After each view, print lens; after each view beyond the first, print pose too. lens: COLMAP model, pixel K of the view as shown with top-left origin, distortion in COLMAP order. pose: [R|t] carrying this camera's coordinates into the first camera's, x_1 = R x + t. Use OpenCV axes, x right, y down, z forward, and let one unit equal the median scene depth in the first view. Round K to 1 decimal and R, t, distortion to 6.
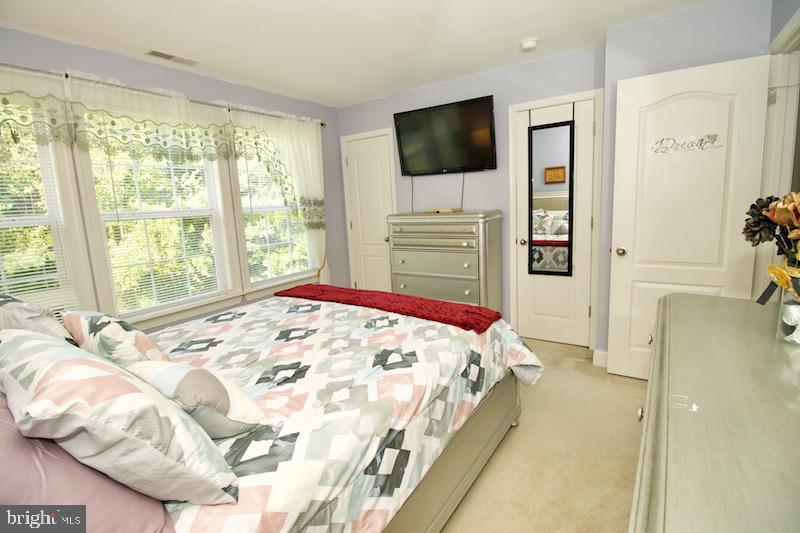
lens RADIAL K [[387.1, 0, 400.0], [0, 387.1, 266.5], [0, 0, 1]] dist [-0.000329, -0.013141]
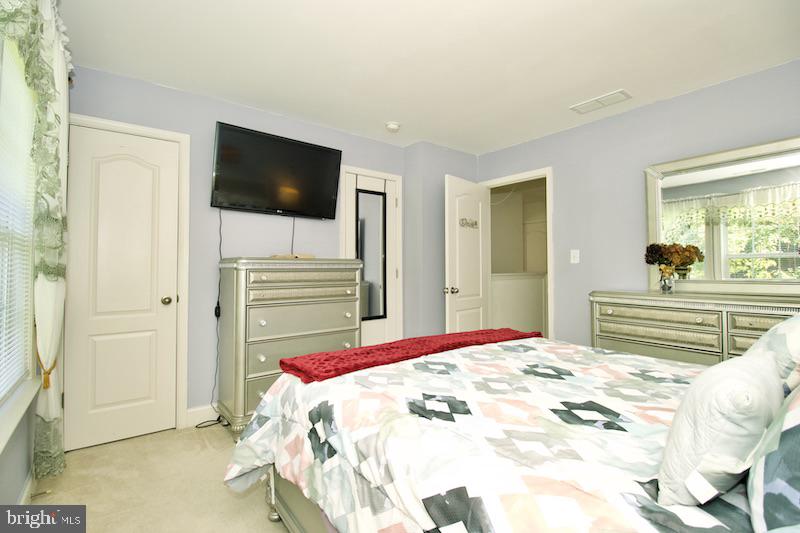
lens RADIAL K [[400.2, 0, 382.7], [0, 400.2, 254.8], [0, 0, 1]] dist [0.000388, -0.014557]
pose [[0.313767, 0.078797, 0.946225, -0.774000], [0.123799, 0.984649, -0.123048, -0.017349], [-0.941395, 0.155750, 0.299195, 0.641388]]
